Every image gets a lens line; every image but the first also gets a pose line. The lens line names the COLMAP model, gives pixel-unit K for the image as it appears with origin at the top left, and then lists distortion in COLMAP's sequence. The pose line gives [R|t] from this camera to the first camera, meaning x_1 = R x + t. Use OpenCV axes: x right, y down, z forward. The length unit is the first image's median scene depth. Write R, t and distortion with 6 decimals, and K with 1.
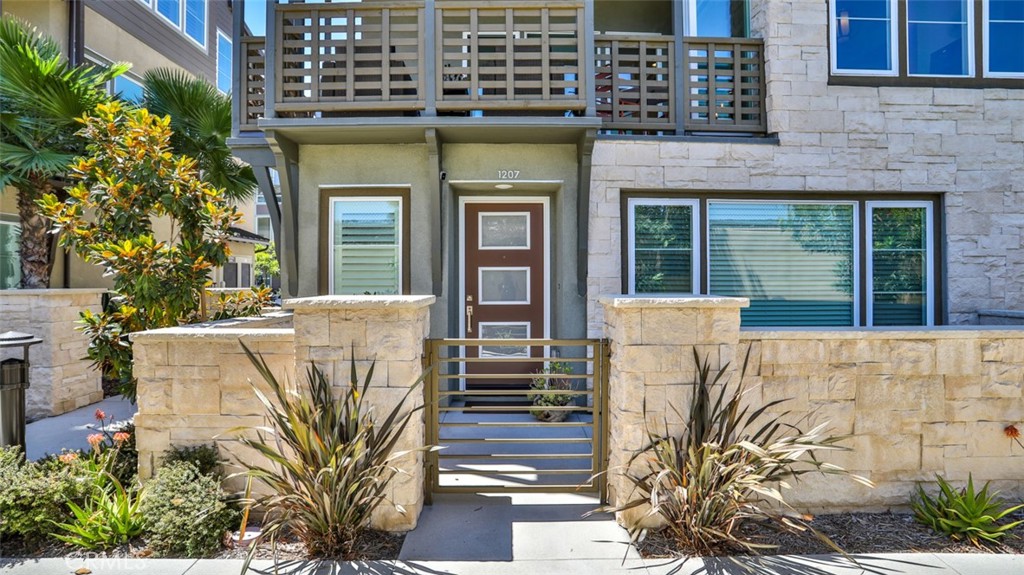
lens RADIAL K [[538.6, 0, 512.1], [0, 538.6, 282.0], [0, 0, 1]] dist [-0.059317, 0.000290]
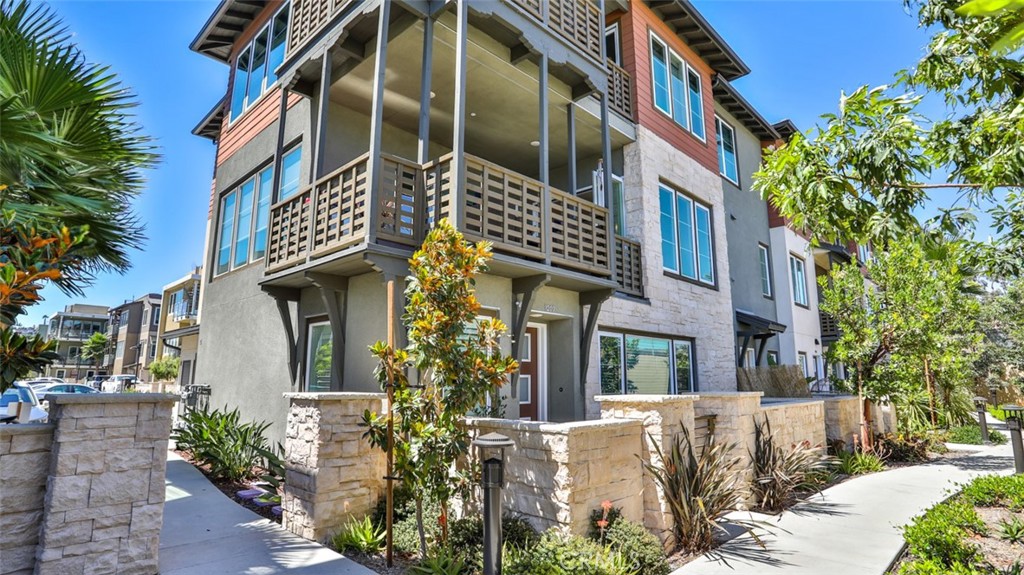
lens RADIAL K [[538.6, 0, 512.1], [0, 538.6, 282.0], [0, 0, 1]] dist [-0.059317, 0.000290]
pose [[0.702007, 0.134159, 0.699420, -1.066853], [0.001532, 0.981809, -0.189864, -0.000615], [-0.712169, 0.134357, 0.689031, 0.093701]]
